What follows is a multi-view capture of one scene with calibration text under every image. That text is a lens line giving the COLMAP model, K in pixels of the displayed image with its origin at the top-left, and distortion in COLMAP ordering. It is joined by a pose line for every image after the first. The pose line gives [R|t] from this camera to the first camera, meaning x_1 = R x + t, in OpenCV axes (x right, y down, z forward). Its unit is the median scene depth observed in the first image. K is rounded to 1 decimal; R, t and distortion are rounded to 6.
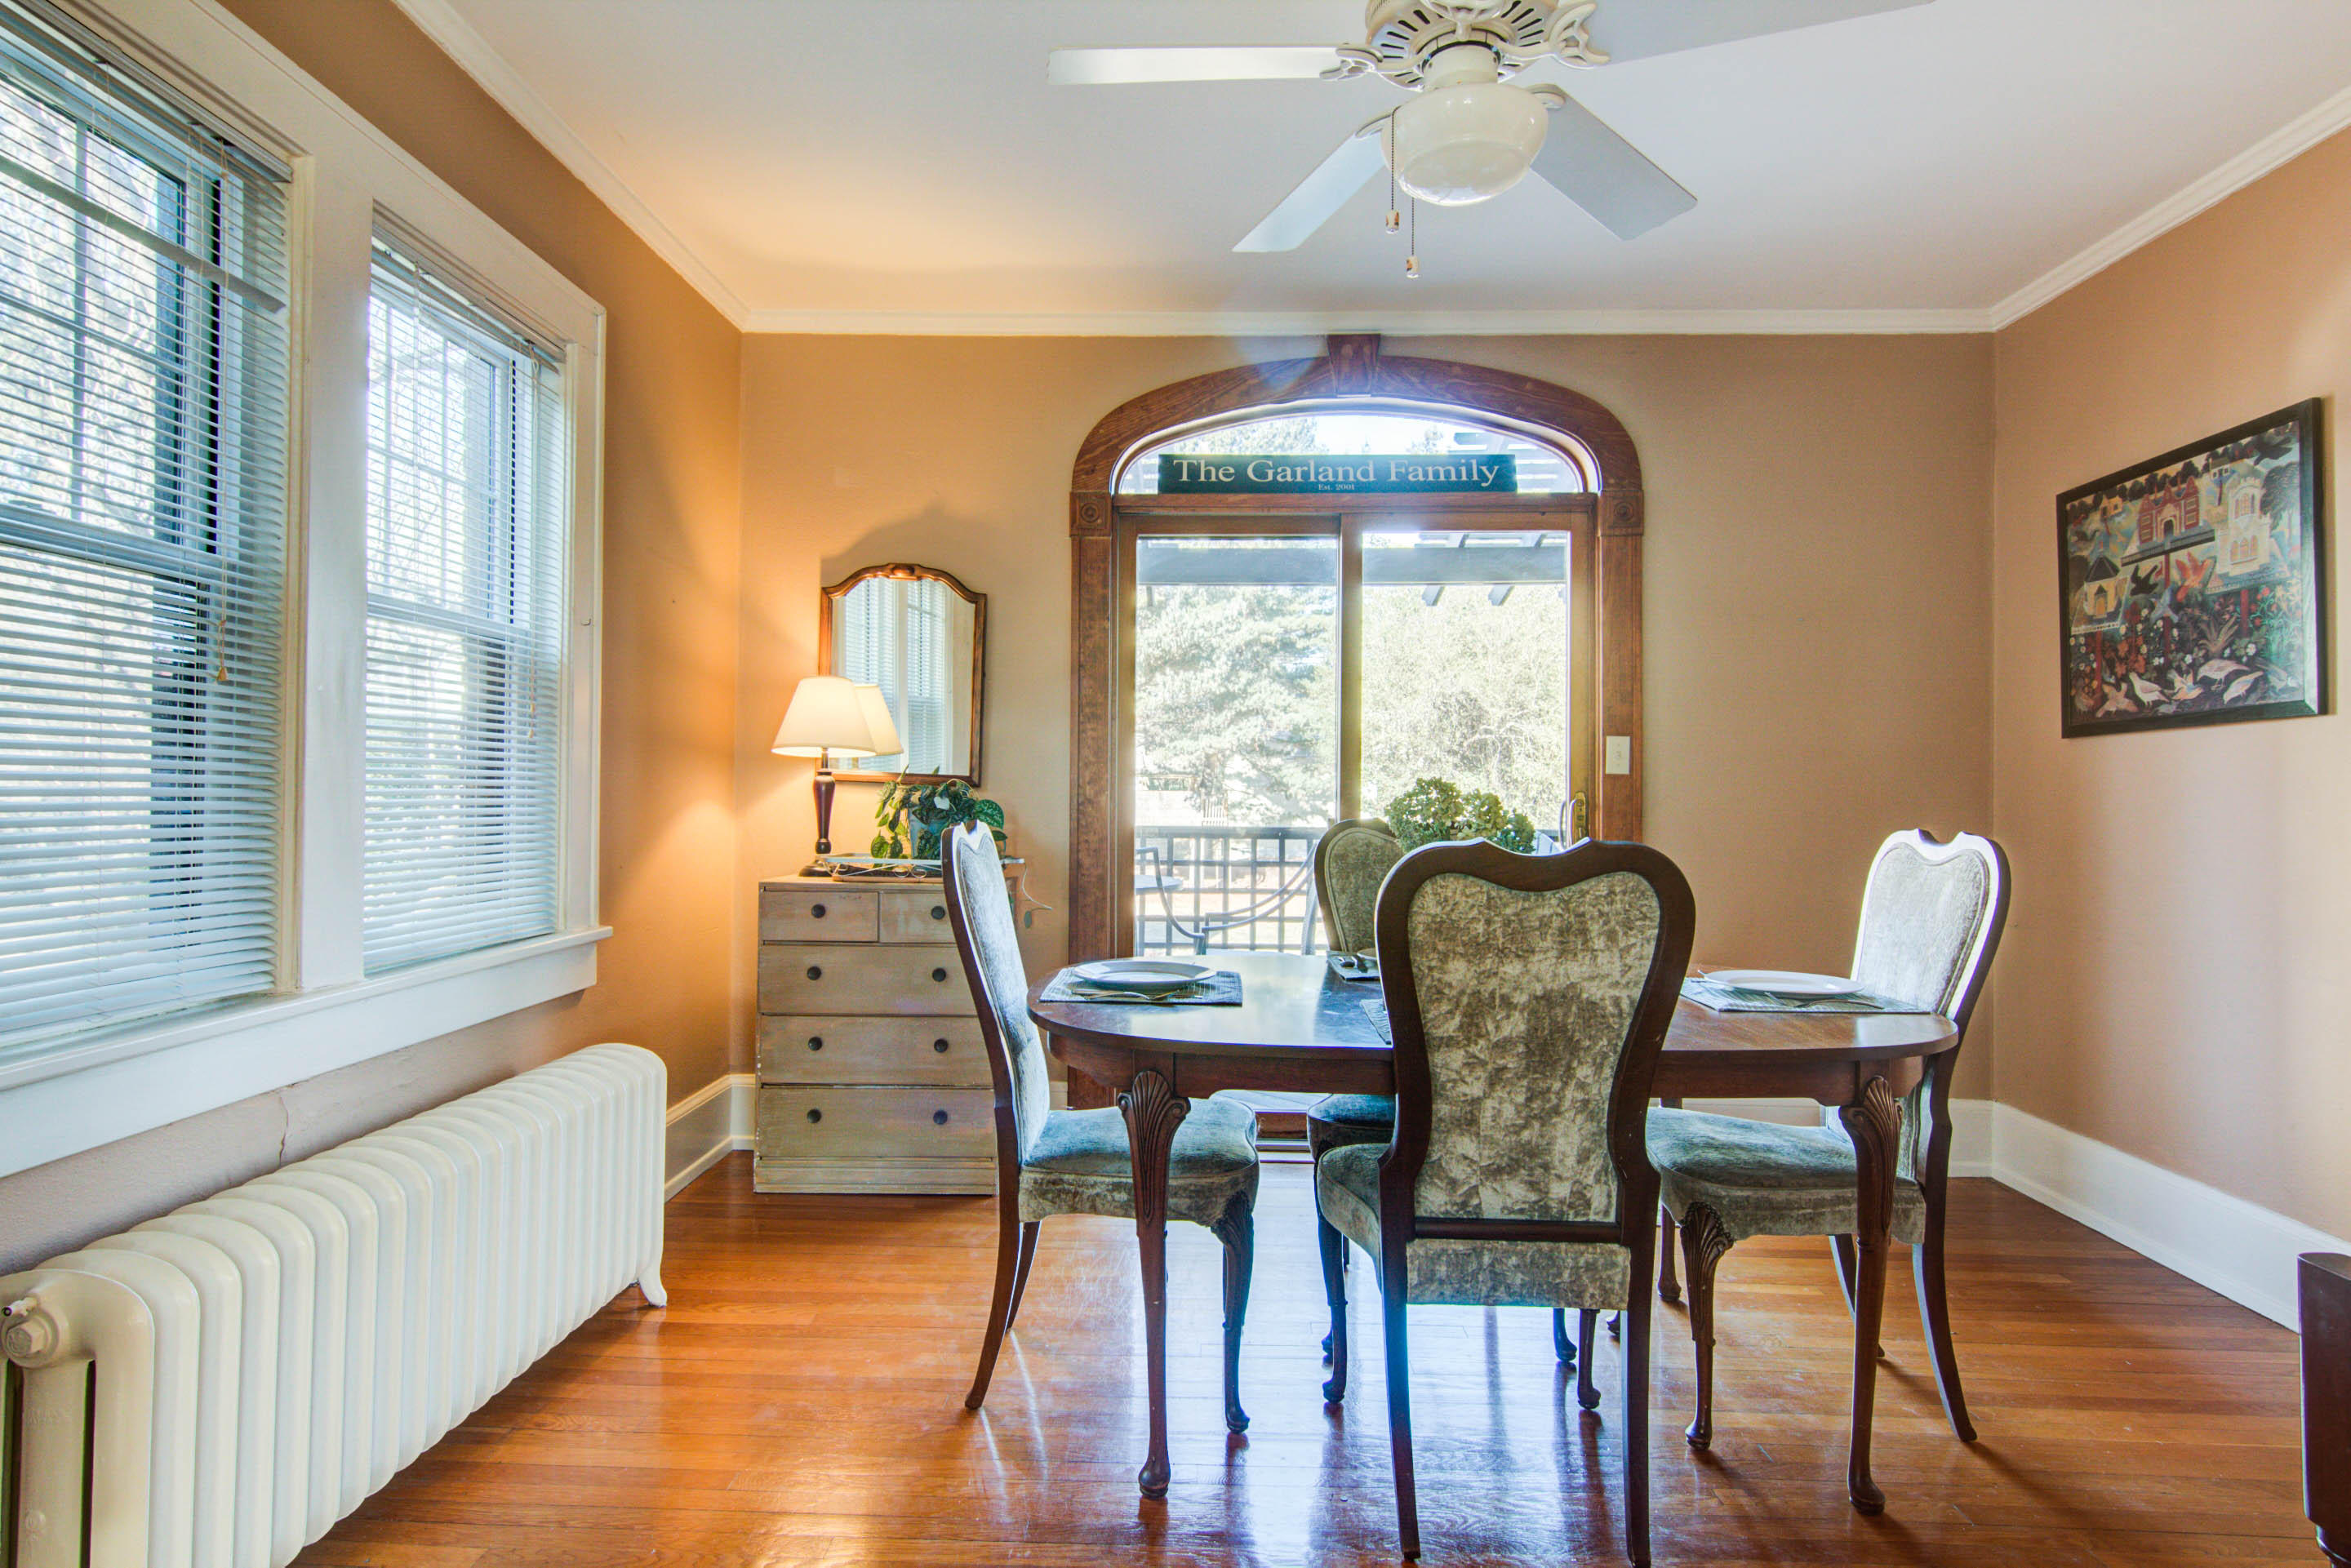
lens RADIAL K [[1284.8, 0, 1165.9], [0, 1284.8, 777.2], [0, 0, 1]] dist [0.001596, 0.001650]
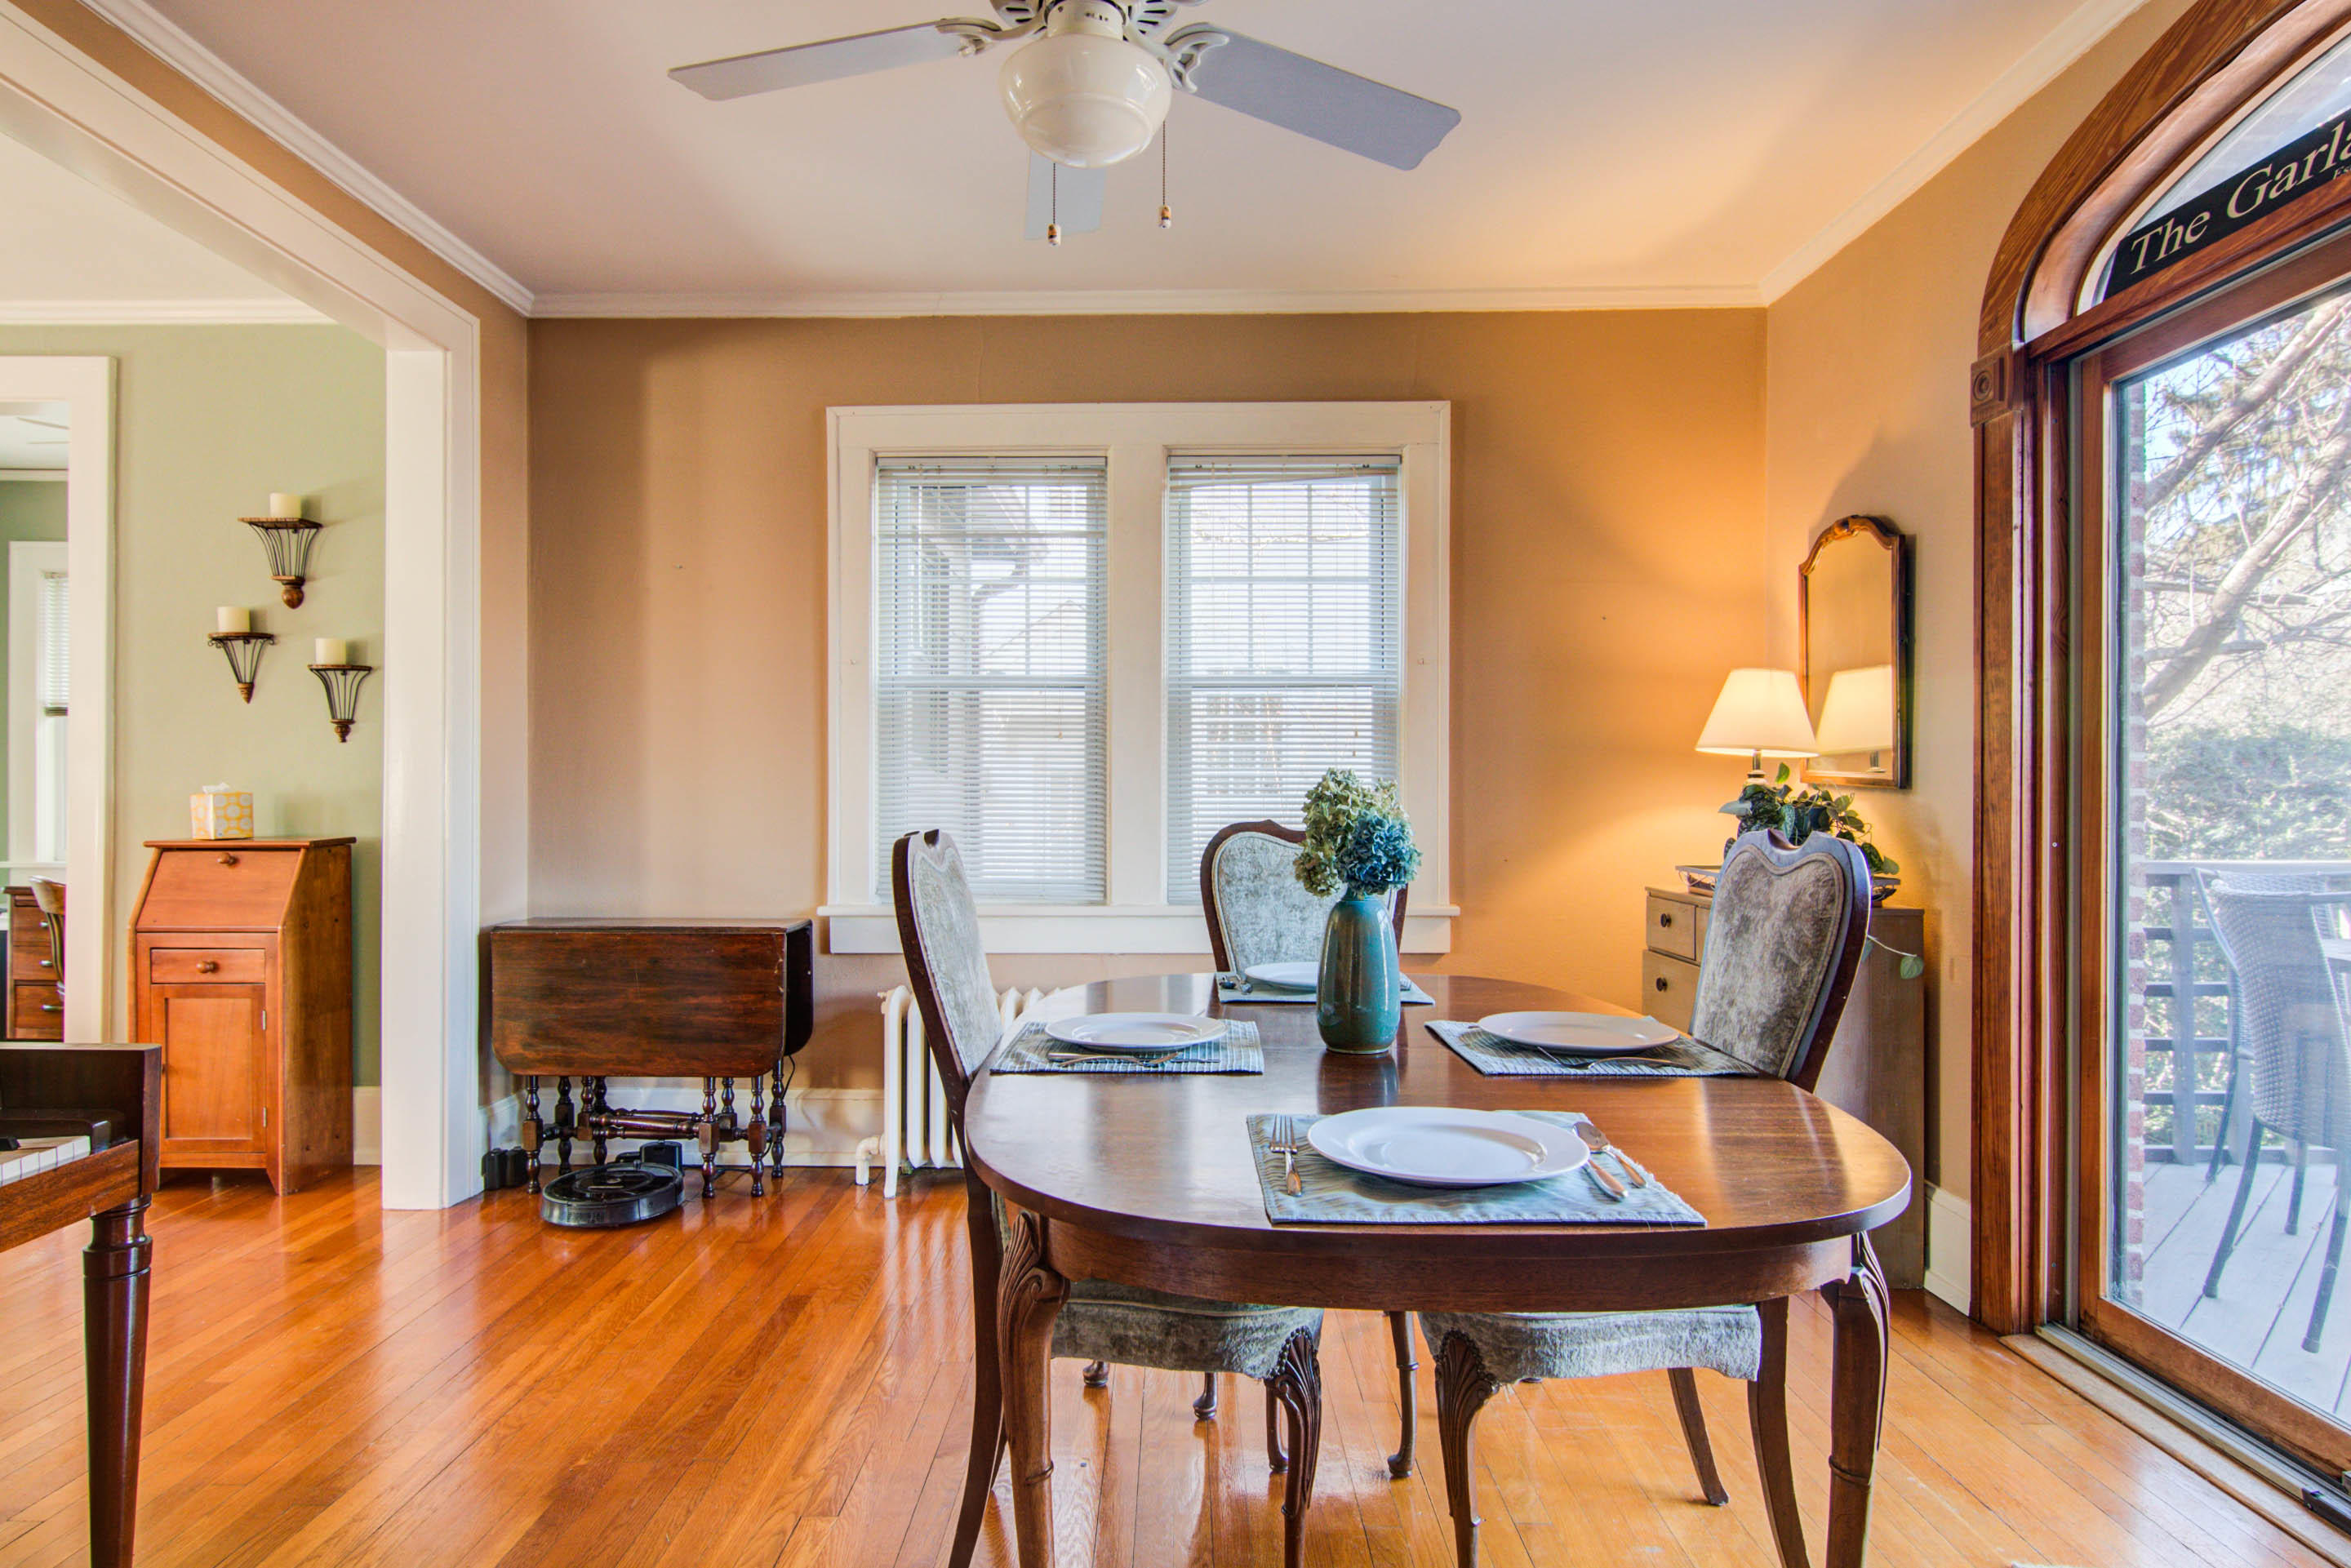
lens RADIAL K [[1284.8, 0, 1170.1], [0, 1284.8, 789.1], [0, 0, 1]] dist [0.001596, 0.001650]
pose [[0.035365, -0.010979, -0.999314, 0.606553], [0.006242, 0.999923, -0.010765, 0.013159], [0.999355, -0.005857, 0.035430, 0.540157]]
